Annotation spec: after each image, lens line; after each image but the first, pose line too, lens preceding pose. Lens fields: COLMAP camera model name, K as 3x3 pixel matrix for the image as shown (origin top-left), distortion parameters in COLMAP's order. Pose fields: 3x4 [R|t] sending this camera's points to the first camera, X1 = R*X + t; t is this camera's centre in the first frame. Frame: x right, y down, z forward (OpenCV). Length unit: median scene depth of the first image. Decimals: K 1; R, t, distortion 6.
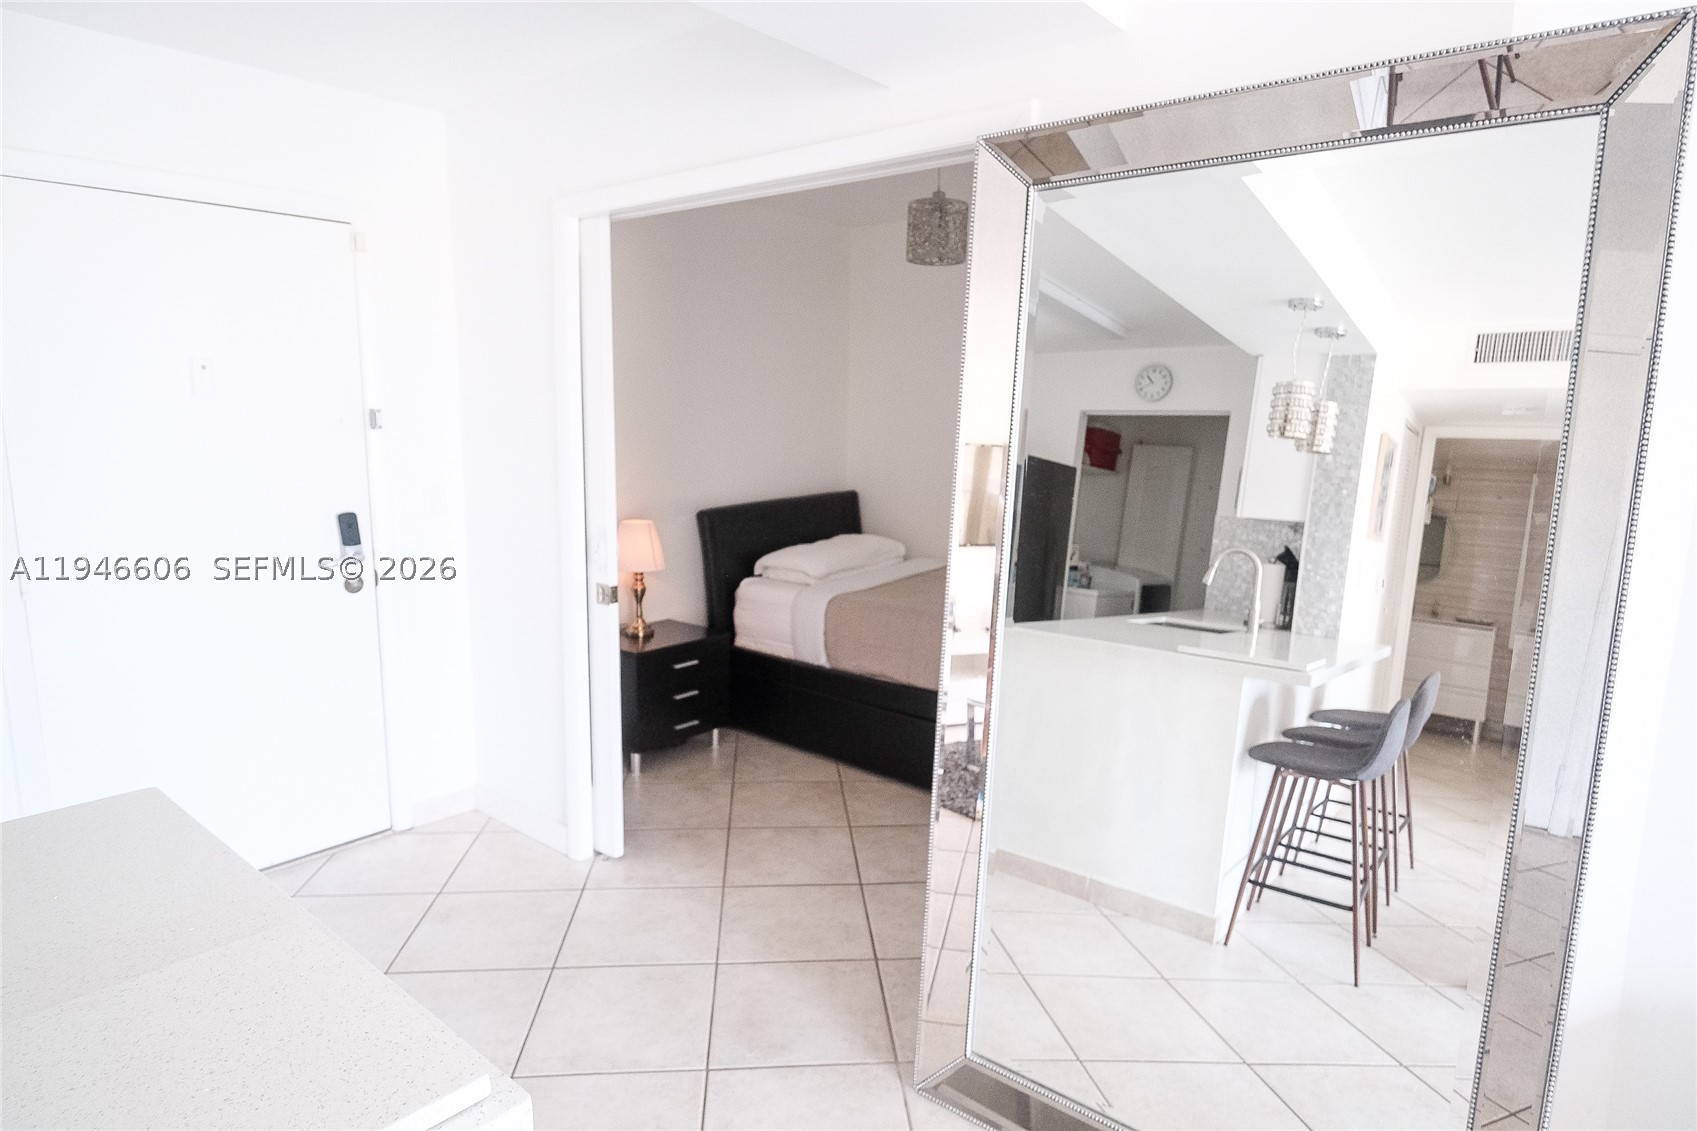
lens RADIAL K [[953.6, 0, 841.5], [0, 953.6, 566.9], [0, 0, 1]] dist [-0.000109, -0.006128]
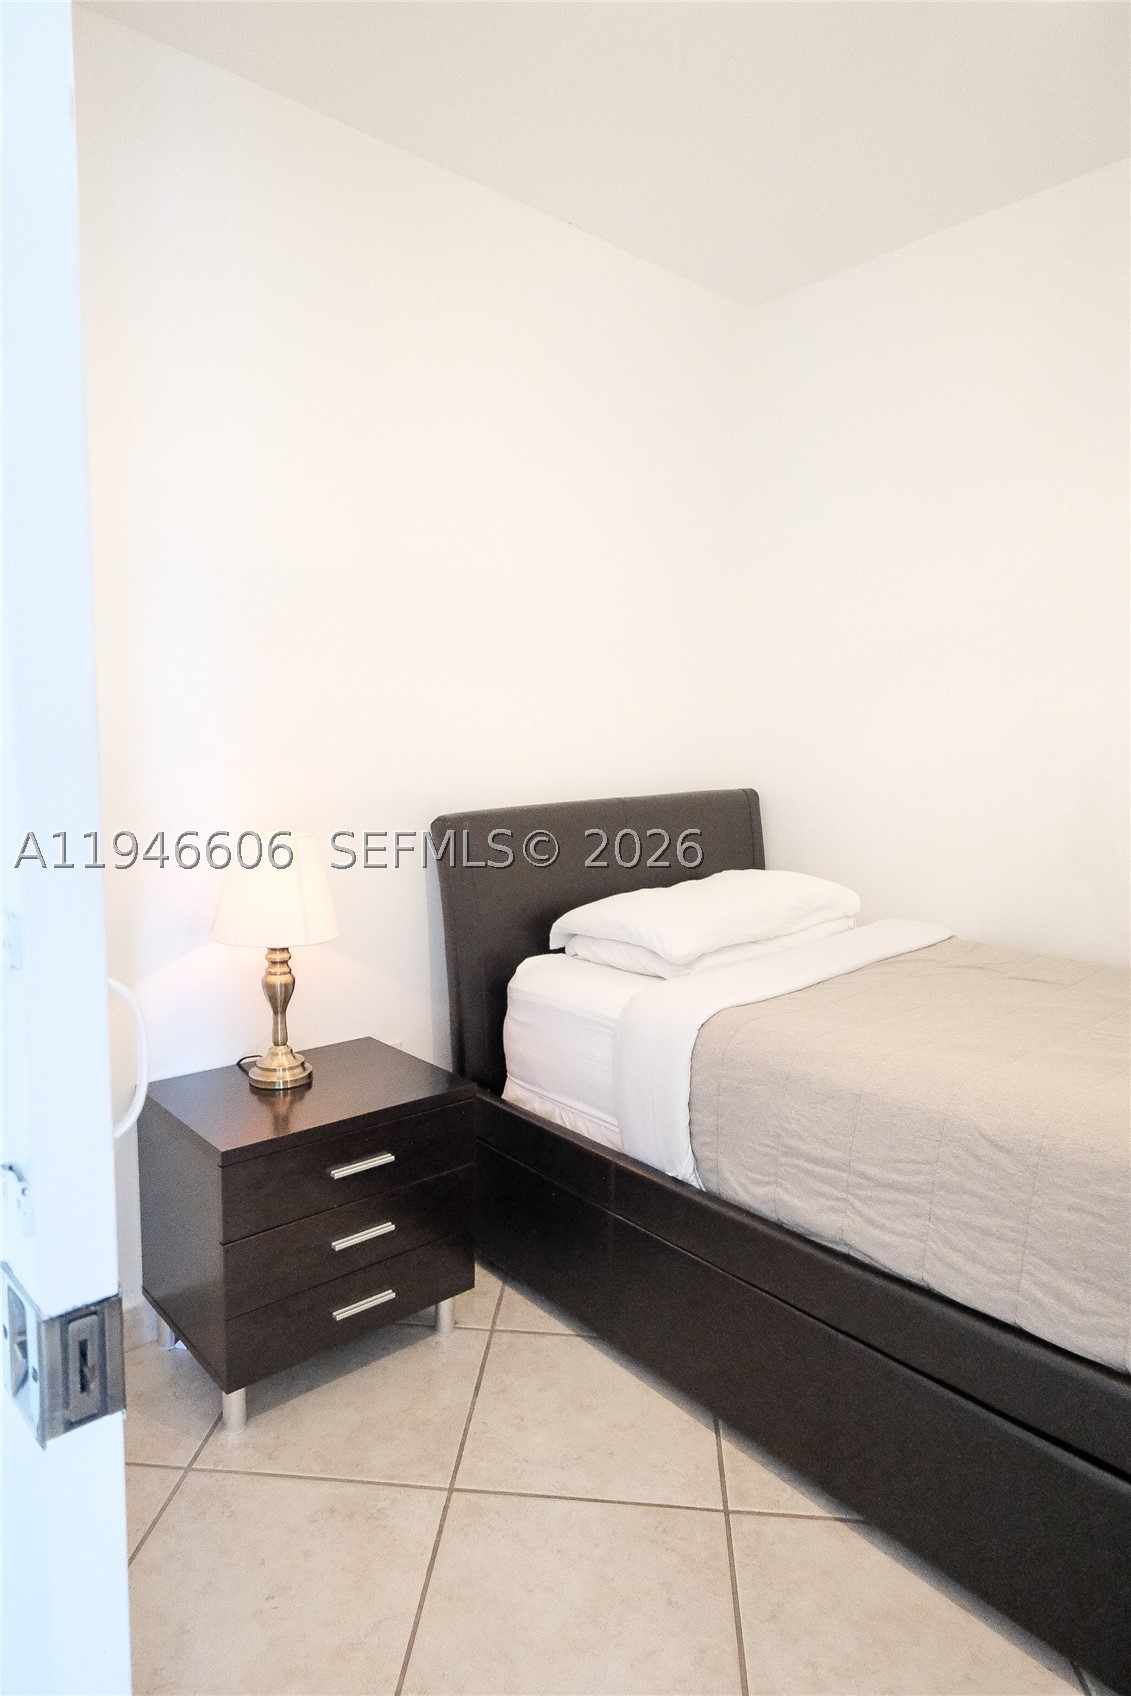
lens RADIAL K [[1015.6, 0, 534.7], [0, 1015.6, 842.7], [0, 0, 1]] dist [-0.003903, 0.000293]
pose [[0.983109, 0.007926, -0.182847, -0.003666], [-0.019043, 0.998069, -0.059124, -0.016889], [0.182025, 0.061607, 0.981362, 0.523797]]
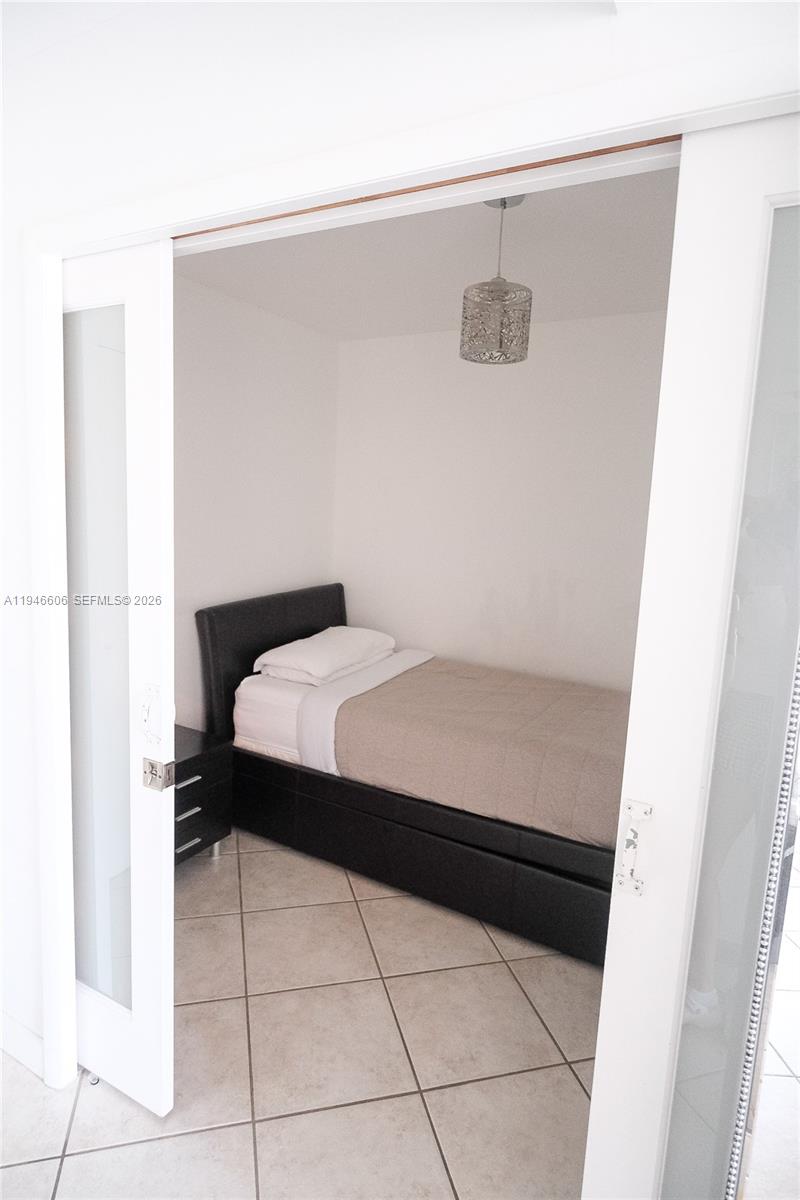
lens RADIAL K [[674.3, 0, 397.1], [0, 674.3, 610.7], [0, 0, 1]] dist [-0.000109, -0.006128]
pose [[0.984245, 0.005252, 0.176731, -0.074620], [-0.004558, 0.999980, -0.004332, -0.058938], [-0.176750, 0.003459, 0.984250, 0.299702]]
